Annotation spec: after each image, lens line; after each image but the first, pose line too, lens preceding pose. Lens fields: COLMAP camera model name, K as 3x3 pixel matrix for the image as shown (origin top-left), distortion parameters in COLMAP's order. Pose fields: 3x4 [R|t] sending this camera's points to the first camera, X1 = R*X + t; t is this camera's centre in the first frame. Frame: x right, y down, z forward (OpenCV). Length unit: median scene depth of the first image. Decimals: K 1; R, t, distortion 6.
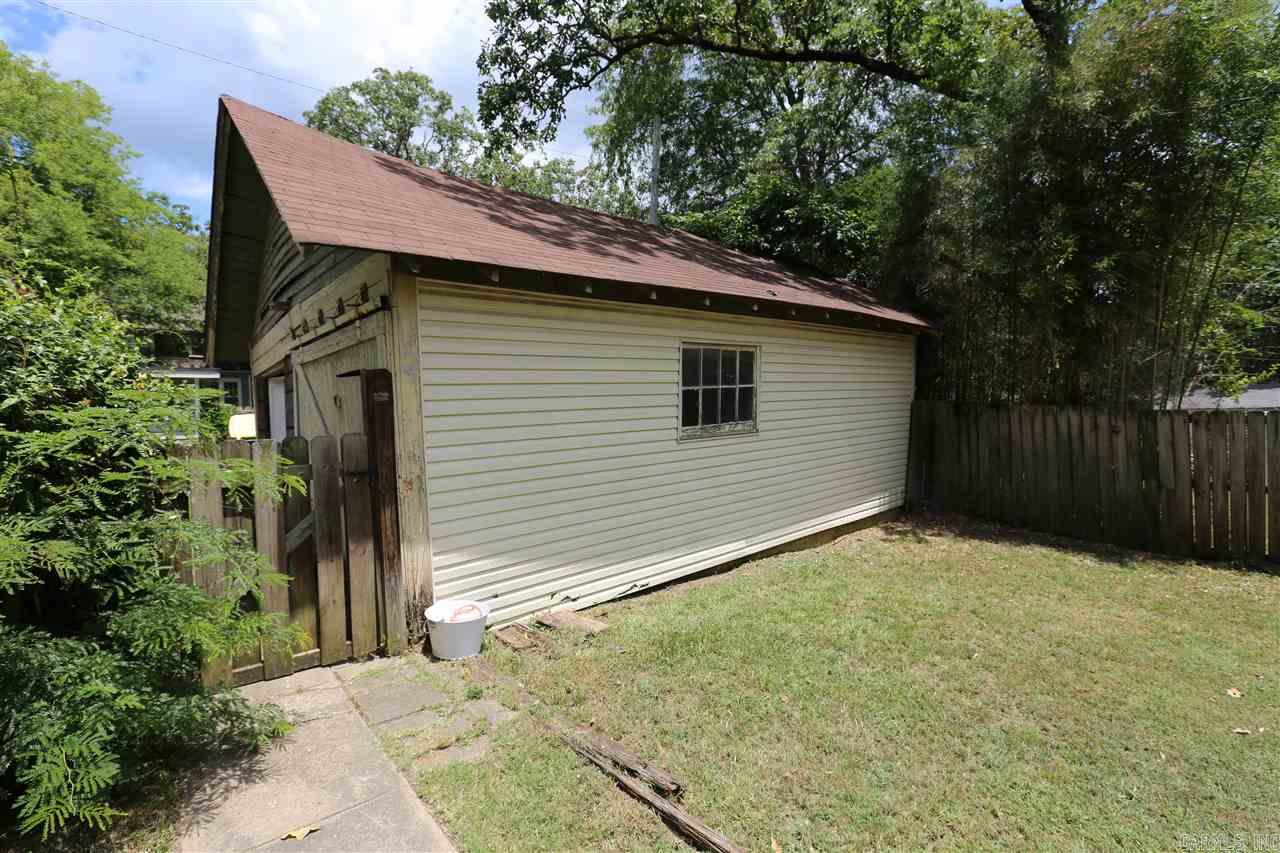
lens RADIAL K [[579.8, 0, 640.0], [0, 579.8, 426.5], [0, 0, 1]] dist [-0.050629, 0.014716]
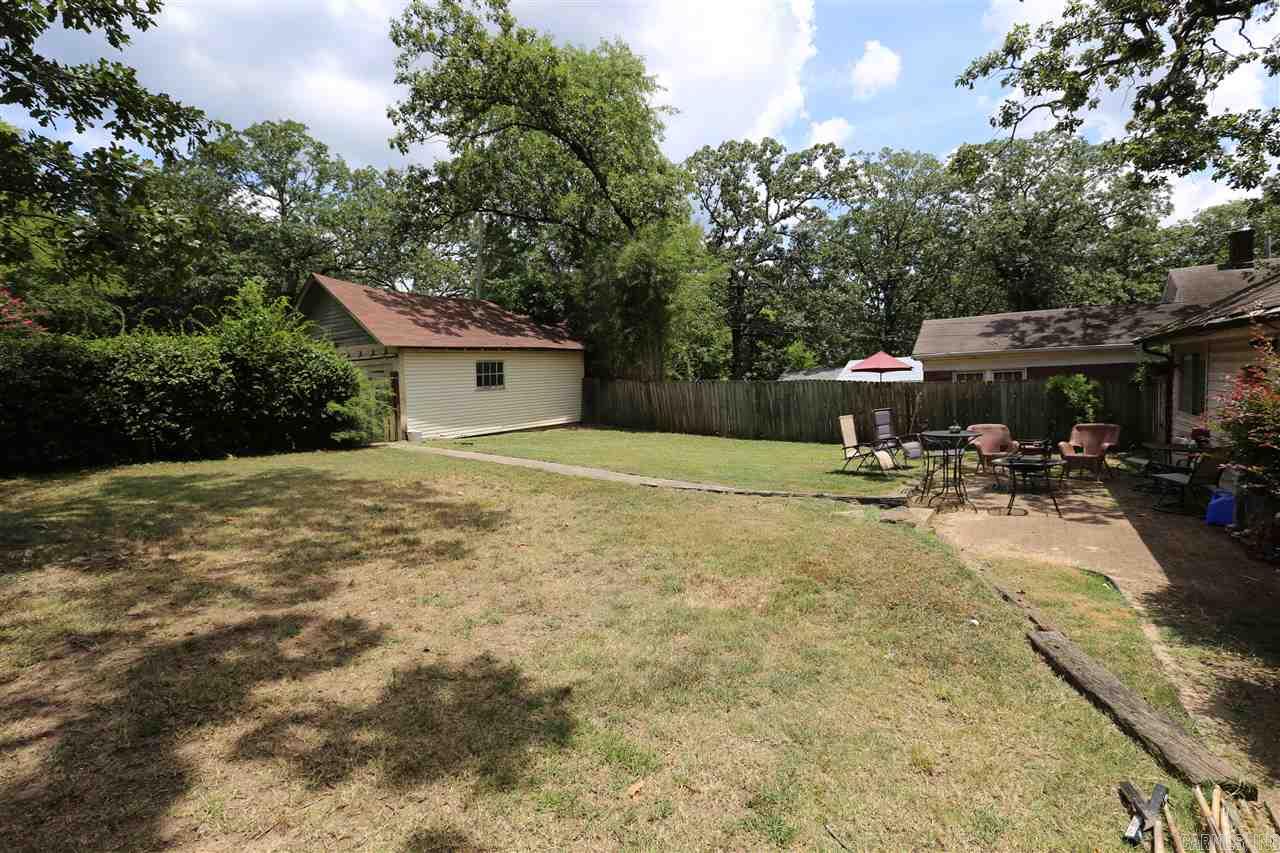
lens RADIAL K [[579.8, 0, 640.0], [0, 579.8, 426.5], [0, 0, 1]] dist [-0.050629, 0.014716]
pose [[0.968112, -0.022176, 0.249536, 0.133921], [0.012194, 0.999065, 0.041477, 0.092216], [-0.250222, -0.037112, 0.967477, -2.168419]]
